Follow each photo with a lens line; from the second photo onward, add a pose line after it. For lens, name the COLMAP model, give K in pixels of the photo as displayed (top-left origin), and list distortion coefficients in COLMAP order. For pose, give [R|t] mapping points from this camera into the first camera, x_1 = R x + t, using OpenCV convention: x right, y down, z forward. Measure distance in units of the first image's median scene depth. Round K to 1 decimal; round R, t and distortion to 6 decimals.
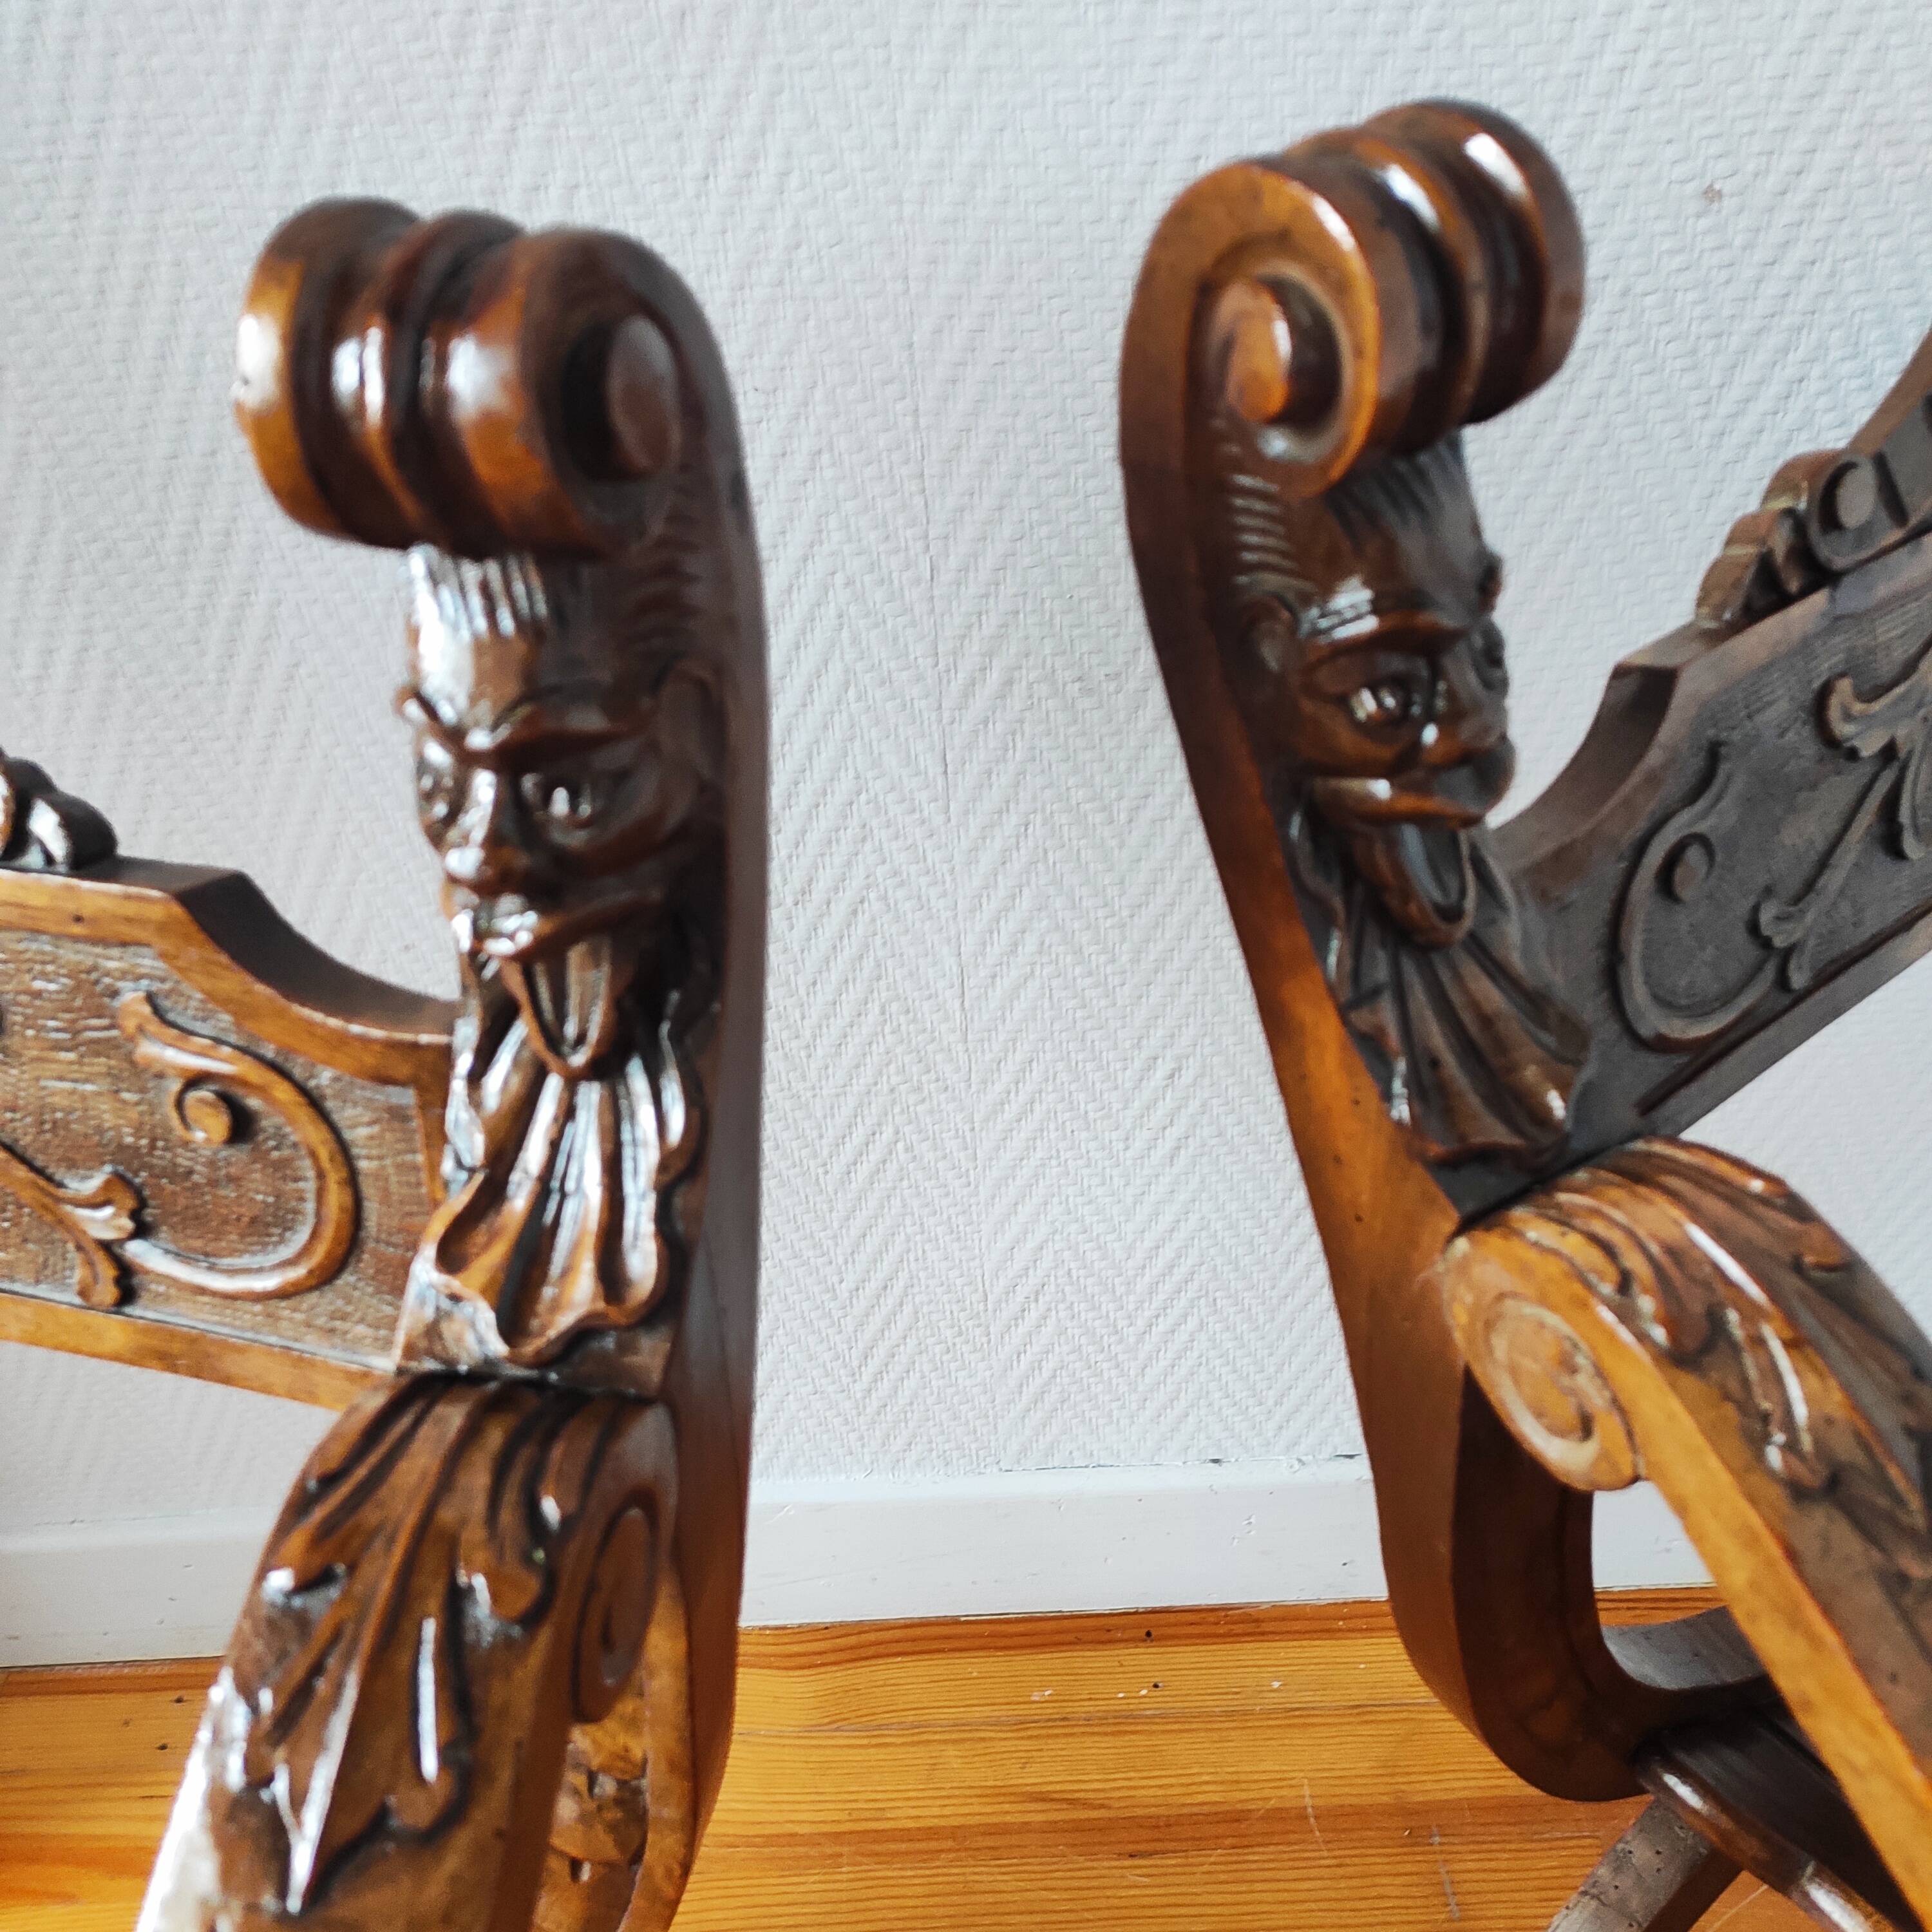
lens RADIAL K [[1816.7, 0, 969.4], [0, 1816.7, 904.6], [0, 0, 1]] dist [0.026602, 0.000000]
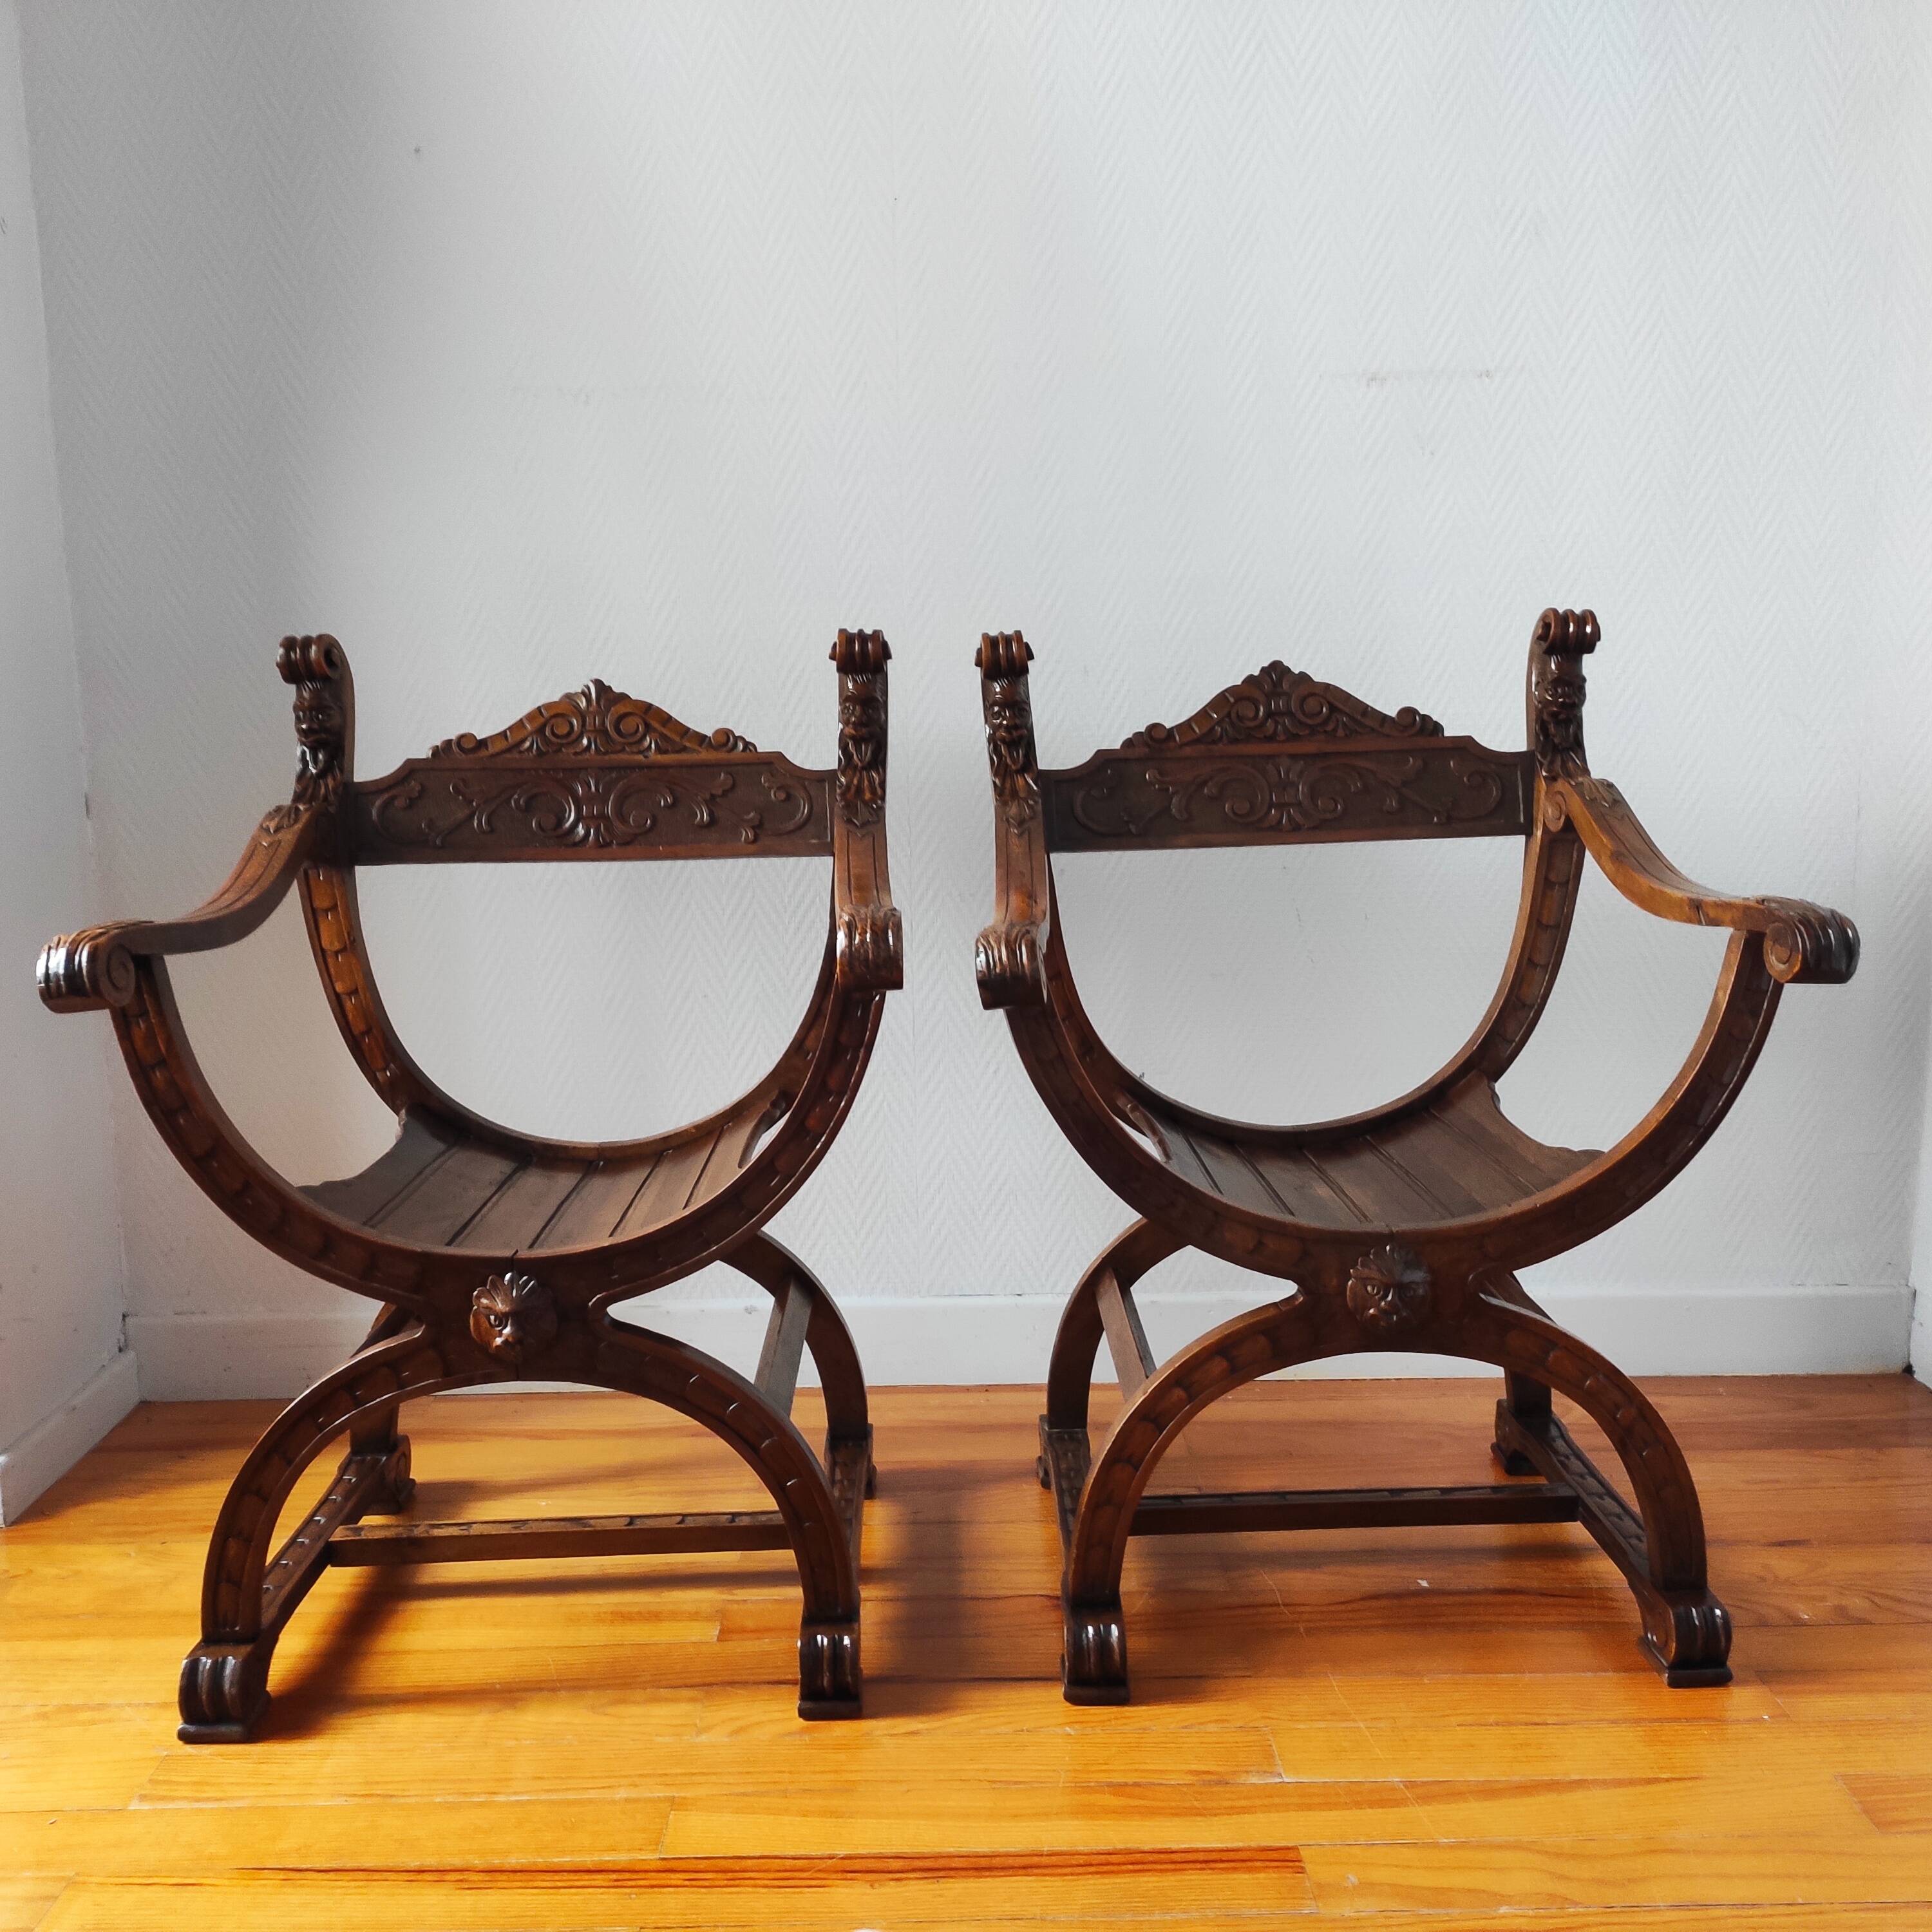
lens RADIAL K [[1816.7, 0, 969.6], [0, 1816.7, 955.4], [0, 0, 1]] dist [0.026602, 0.000000]
pose [[0.999121, 0.041301, 0.007226, 0.052337], [-0.033525, 0.890417, -0.453910, 1.124097], [-0.025182, 0.453269, 0.891018, -1.348134]]
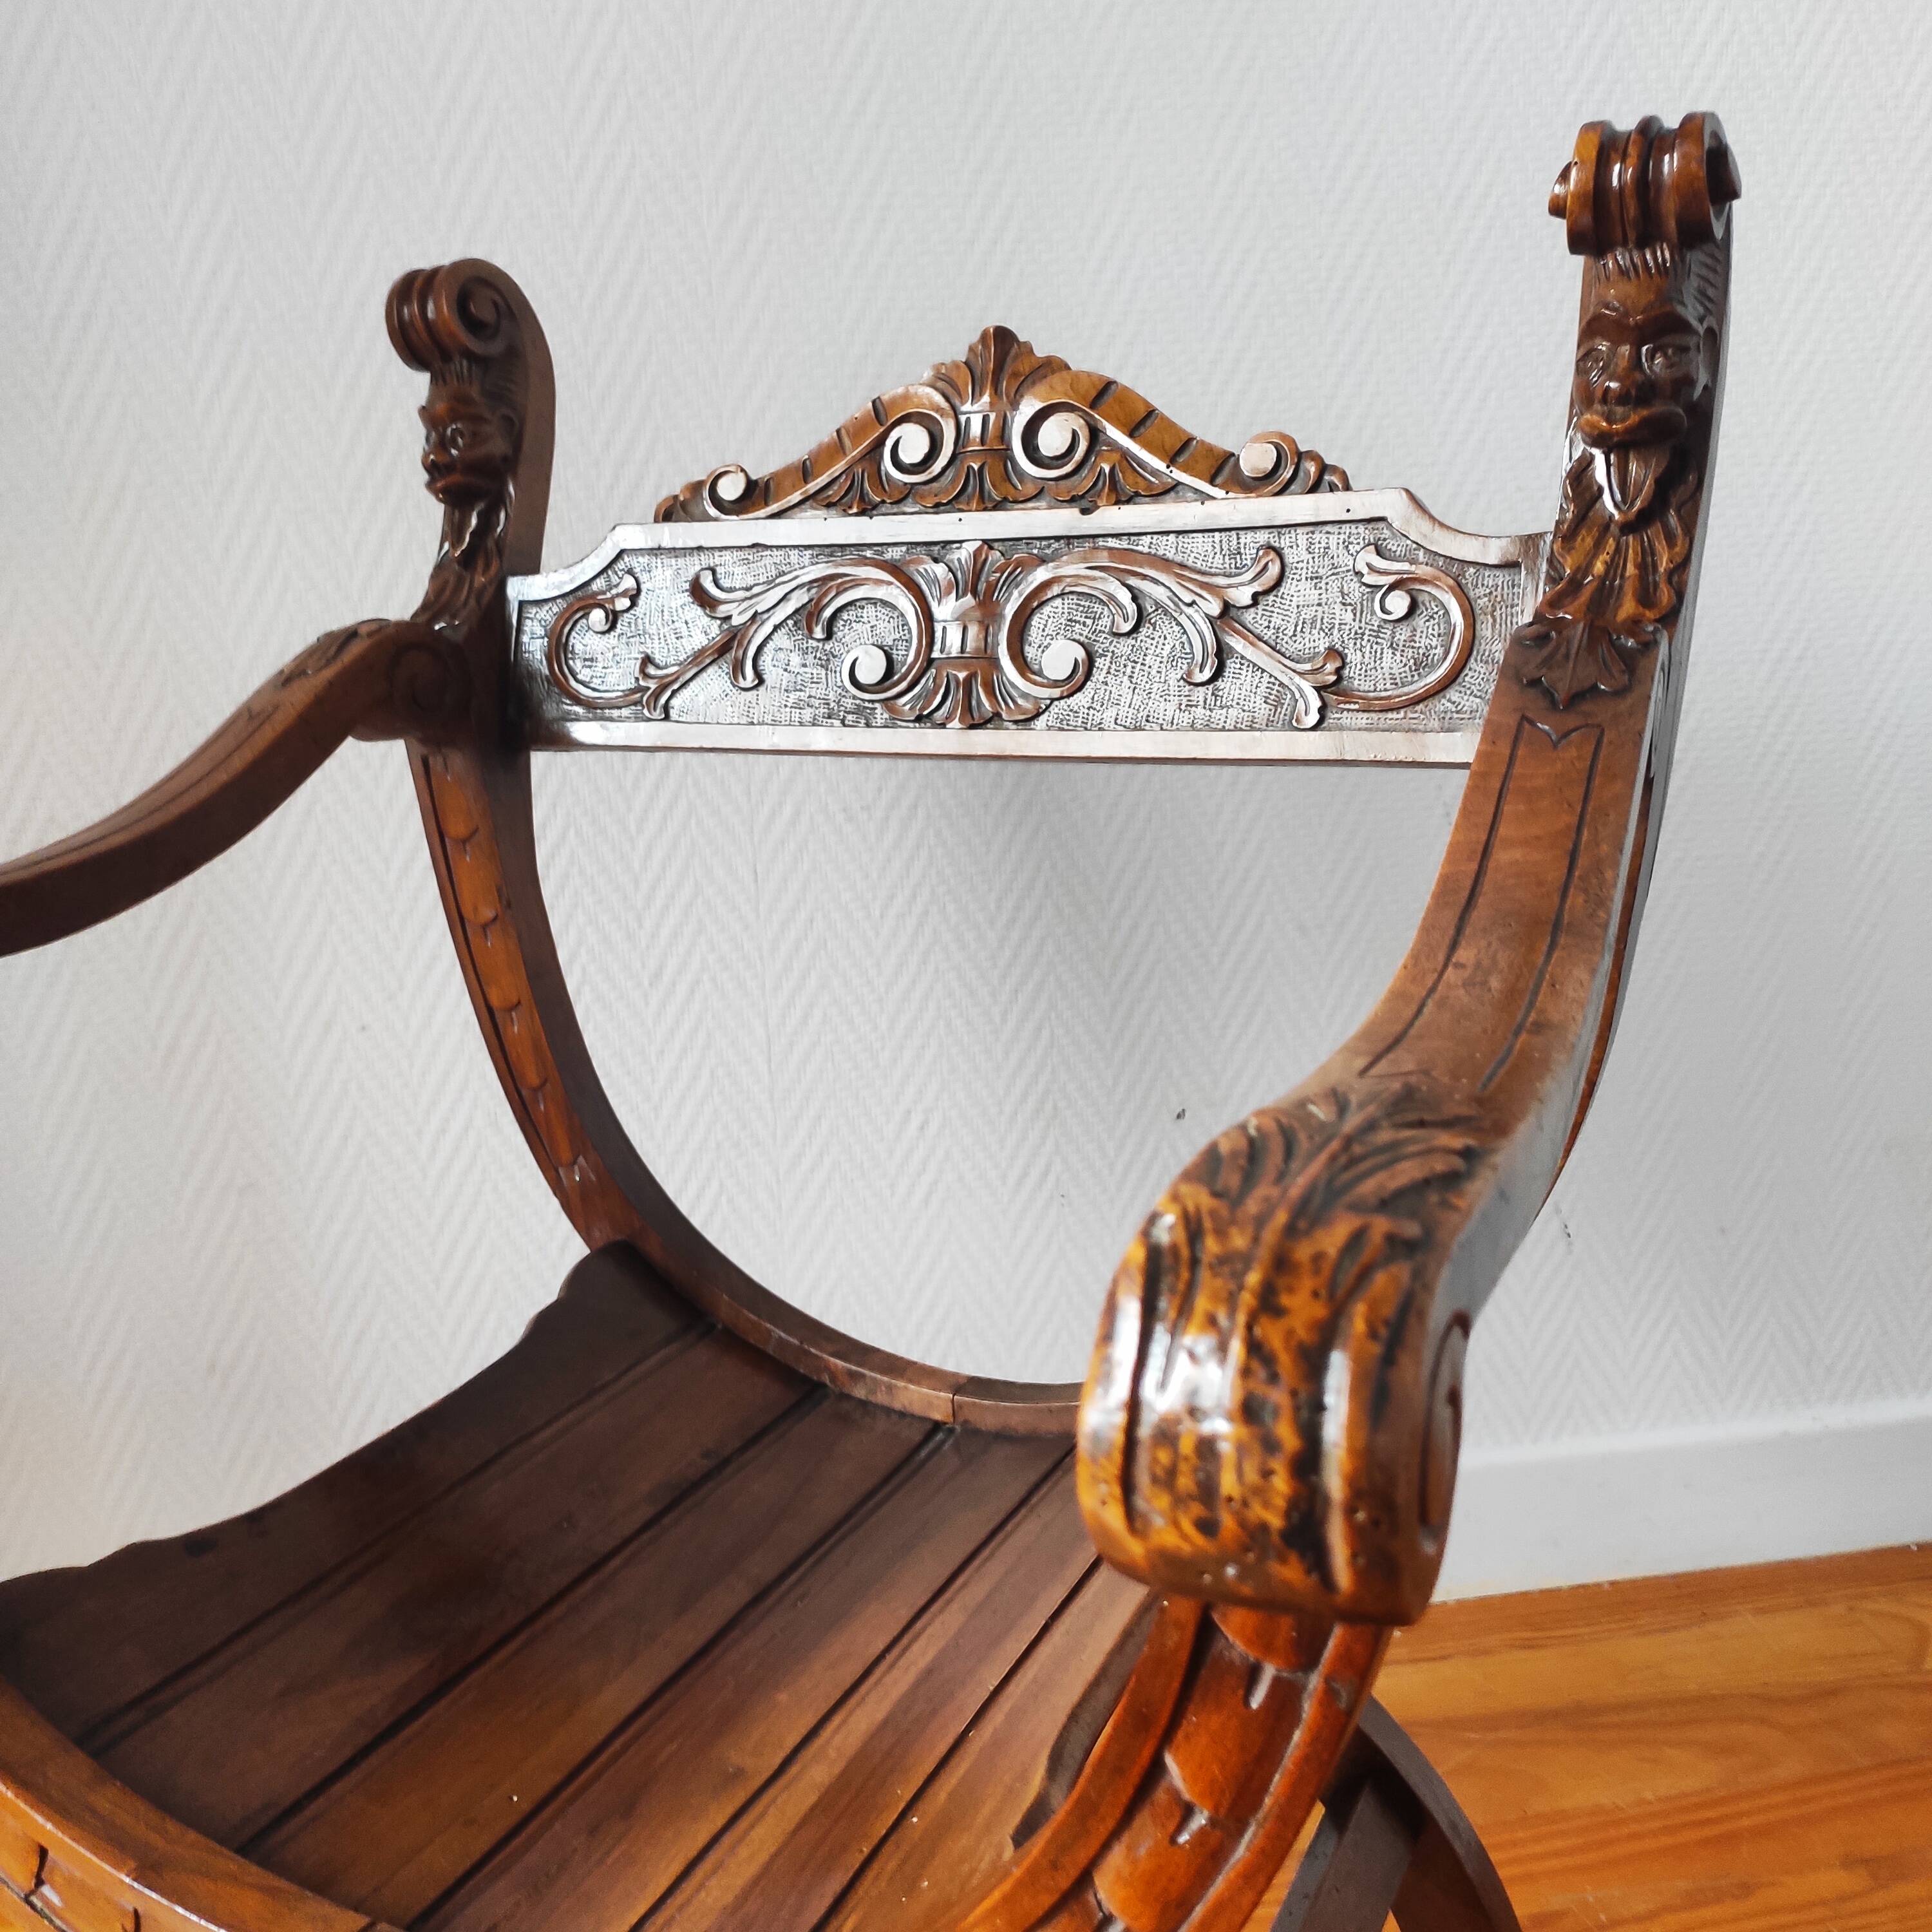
lens RADIAL K [[1816.7, 0, 953.1], [0, 1816.7, 951.4], [0, 0, 1]] dist [0.026602, 0.000000]
pose [[0.988497, -0.021685, 0.149679, -0.071190], [0.076306, 0.925983, -0.369775, 0.497607], [-0.130582, 0.376943, 0.916986, -0.329385]]
